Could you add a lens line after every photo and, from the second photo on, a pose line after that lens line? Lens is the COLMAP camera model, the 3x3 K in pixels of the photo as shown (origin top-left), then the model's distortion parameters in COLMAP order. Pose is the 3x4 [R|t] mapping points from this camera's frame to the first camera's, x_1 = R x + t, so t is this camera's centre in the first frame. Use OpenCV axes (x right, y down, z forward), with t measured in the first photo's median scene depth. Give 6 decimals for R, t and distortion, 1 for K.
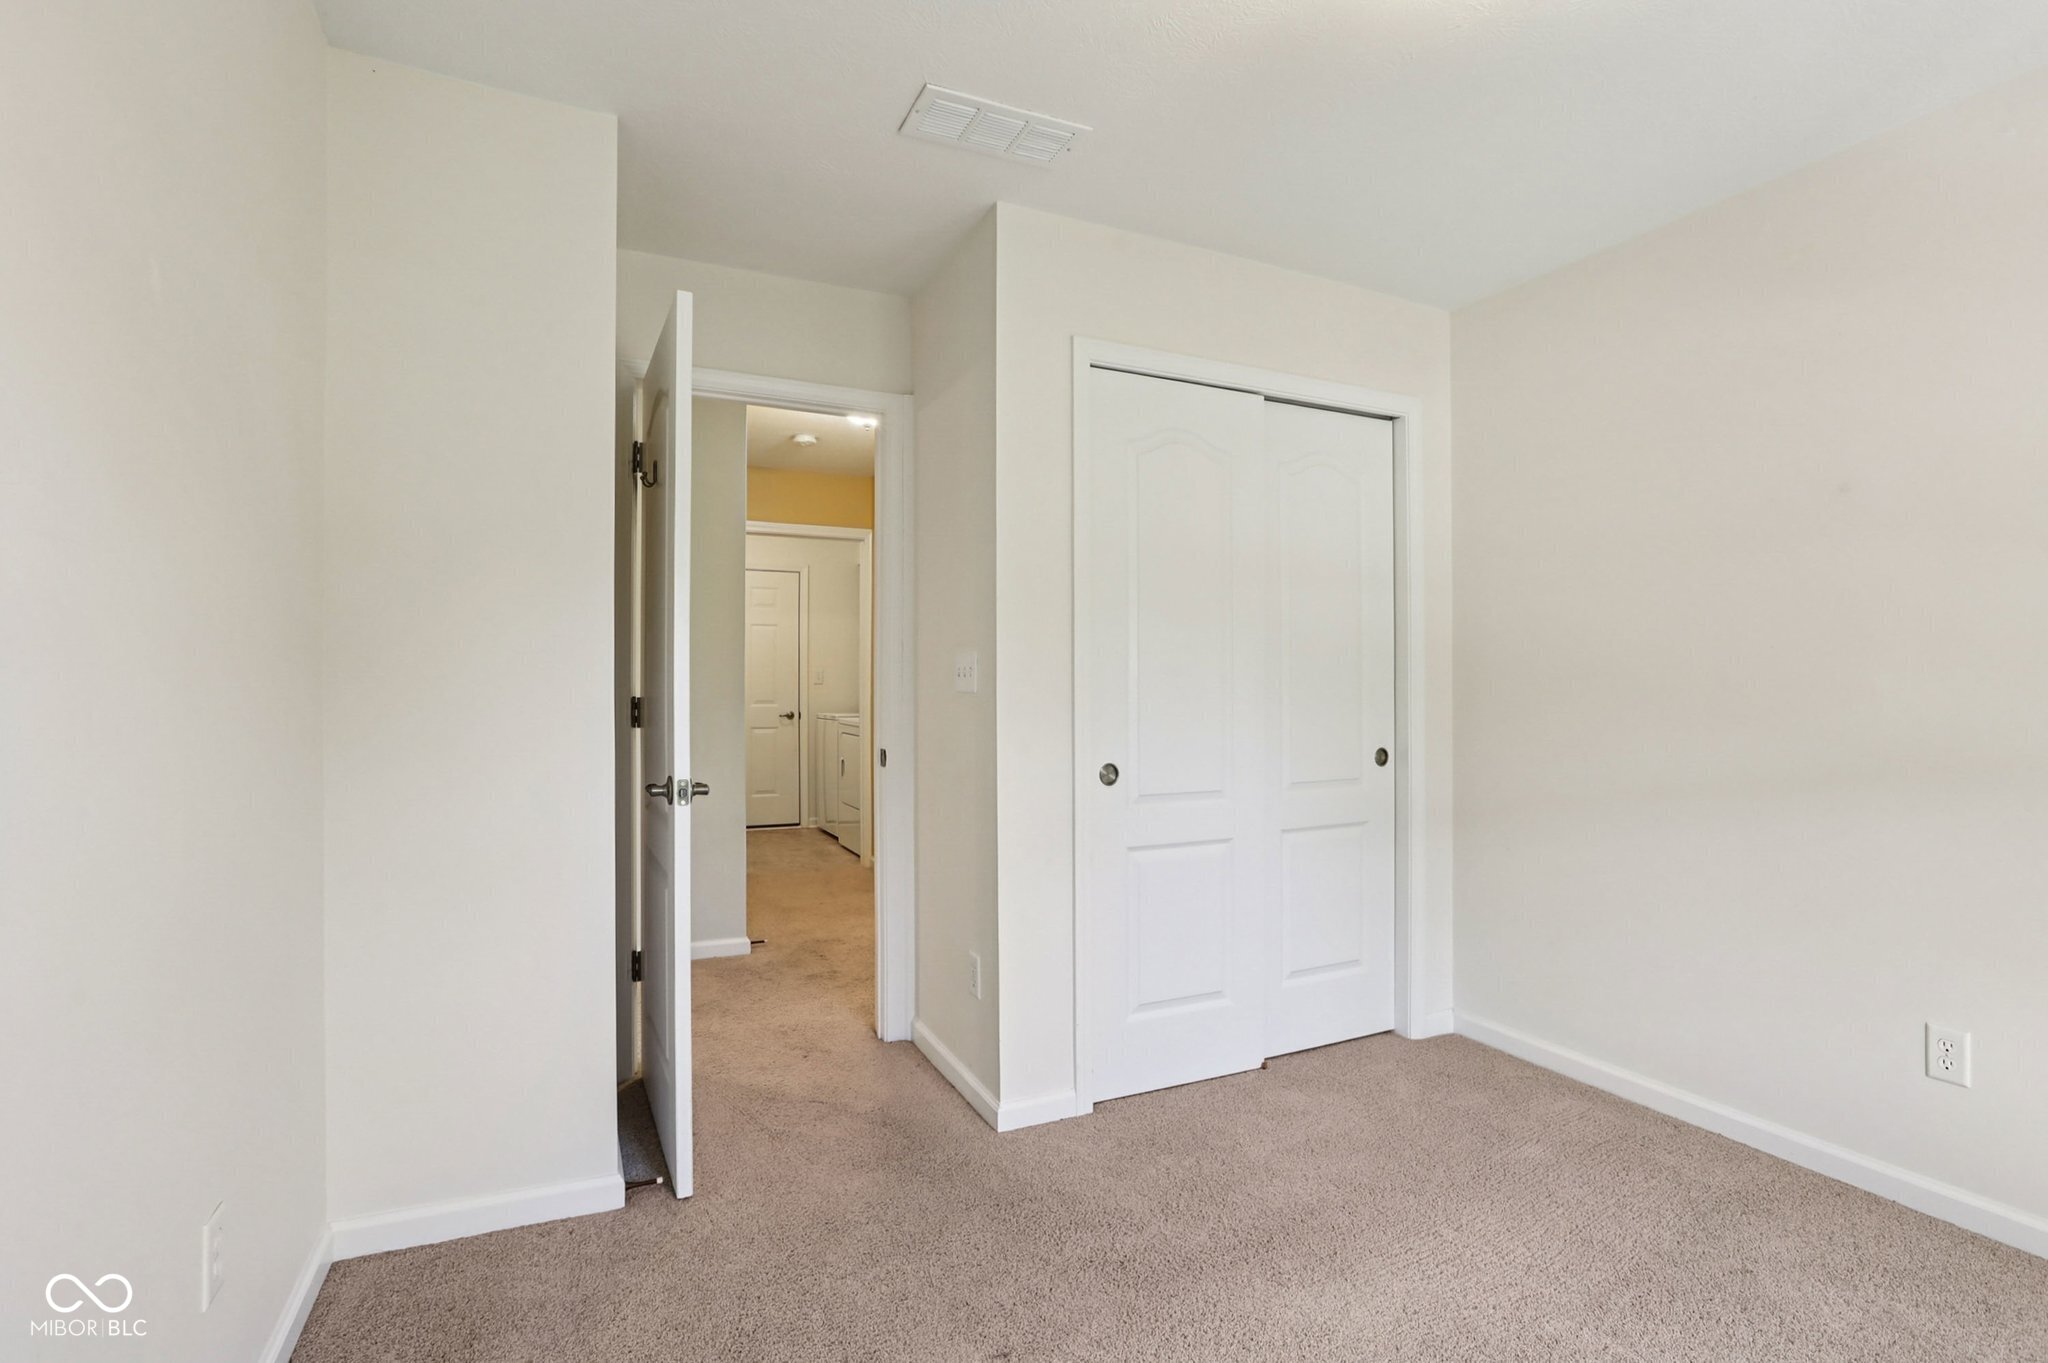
lens RADIAL K [[912.2, 0, 1024.0], [0, 912.2, 681.5], [0, 0, 1]] dist [-0.014199, 0.000274]
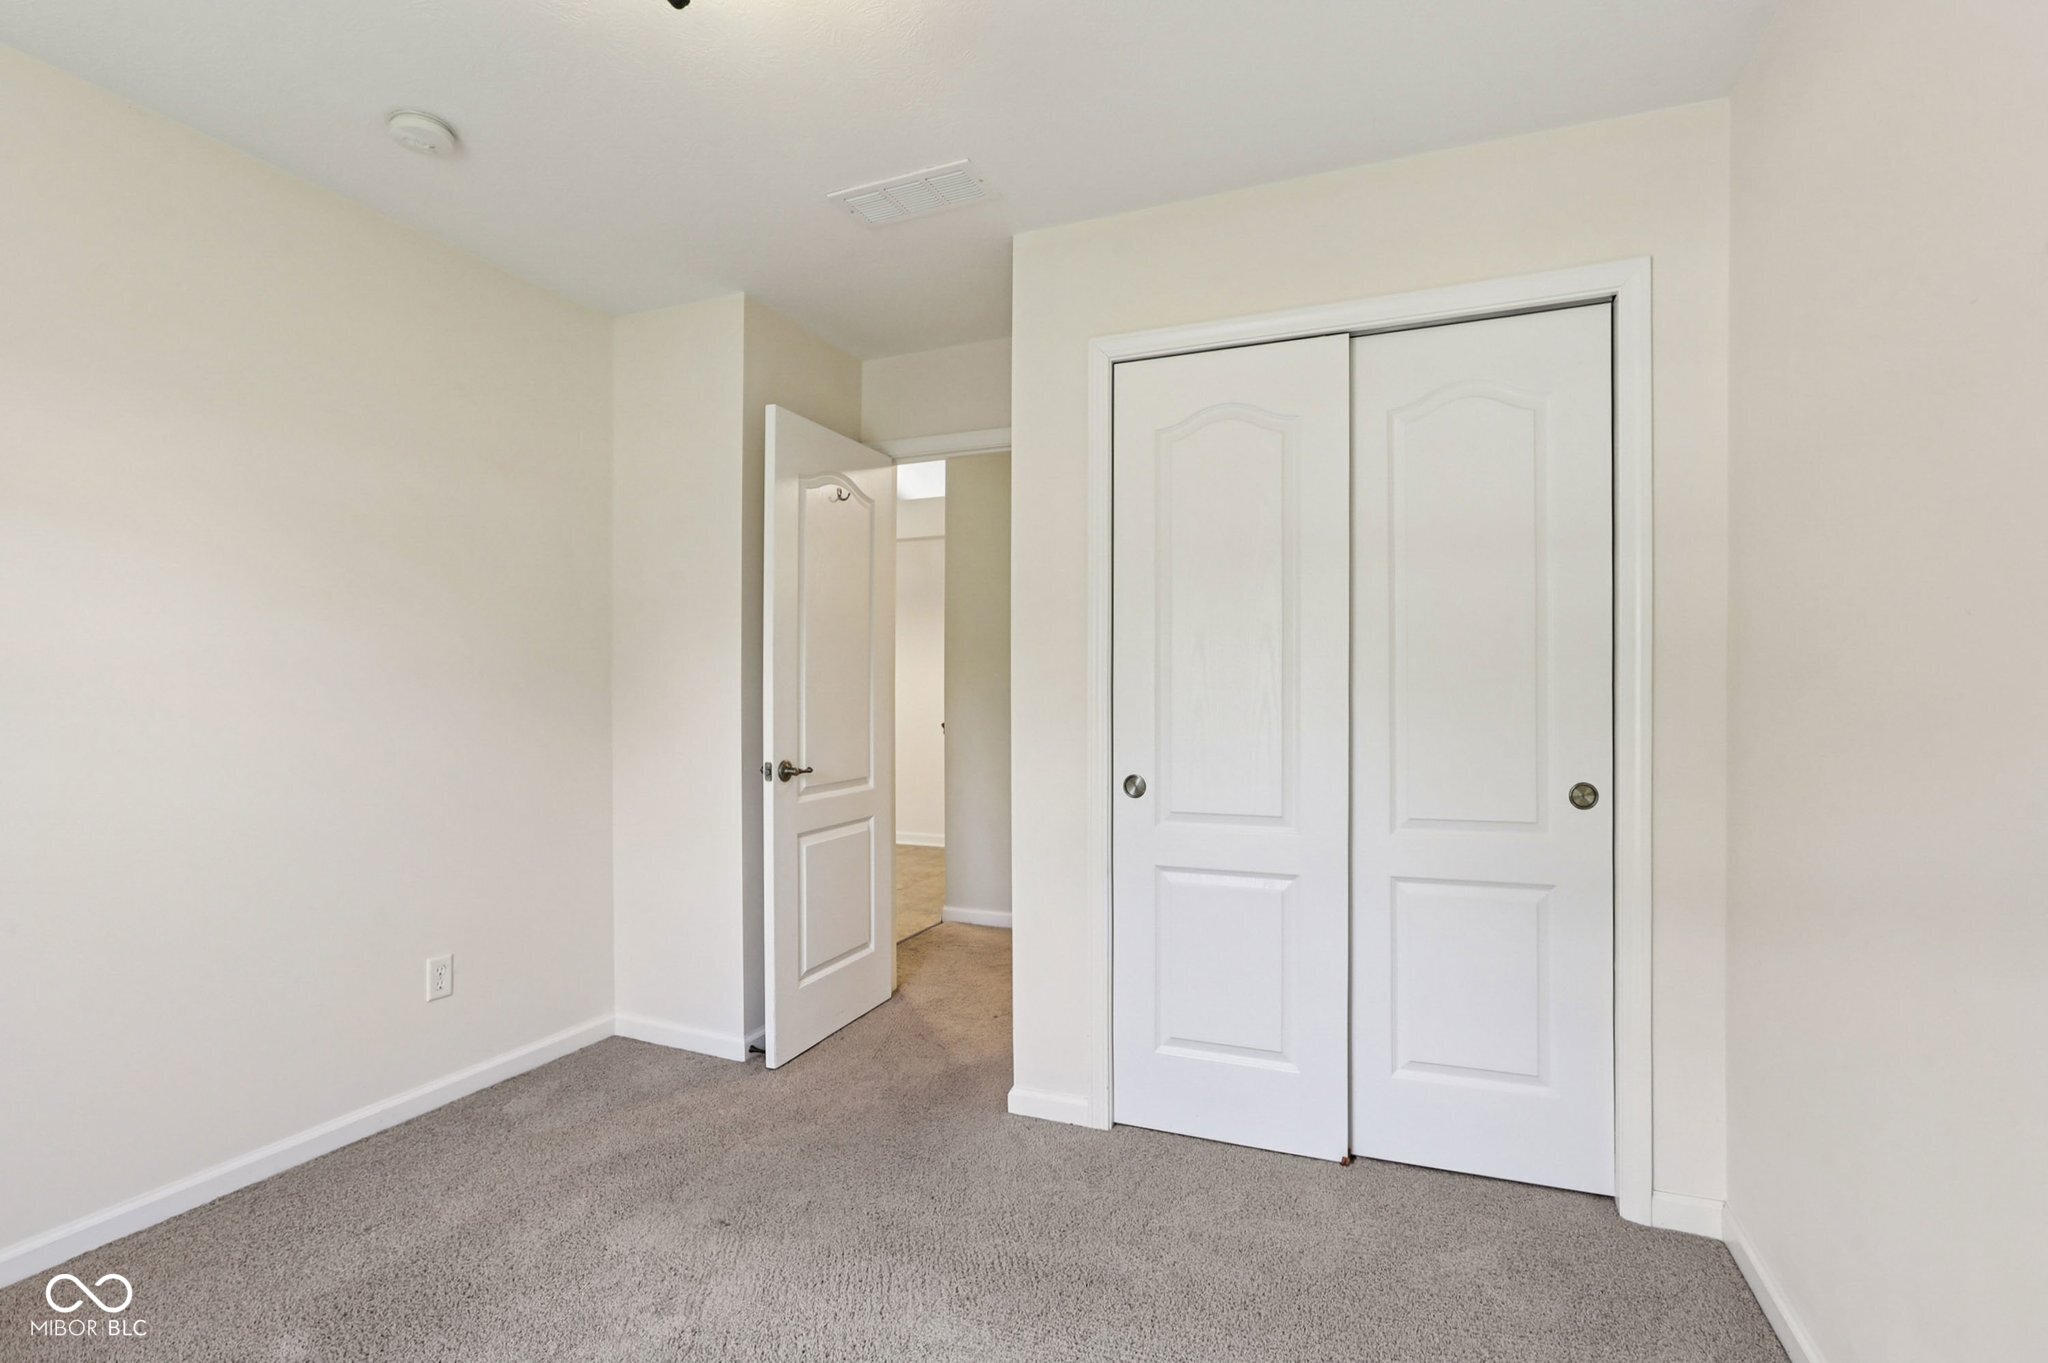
lens RADIAL K [[957.4, 0, 1033.2], [0, 957.4, 671.8], [0, 0, 1]] dist [-0.002870, 0.001641]
pose [[0.689786, -0.007879, -0.723971, 0.711798], [0.013538, 0.999906, 0.002017, -0.021355], [0.723887, -0.011193, 0.689828, 0.218020]]
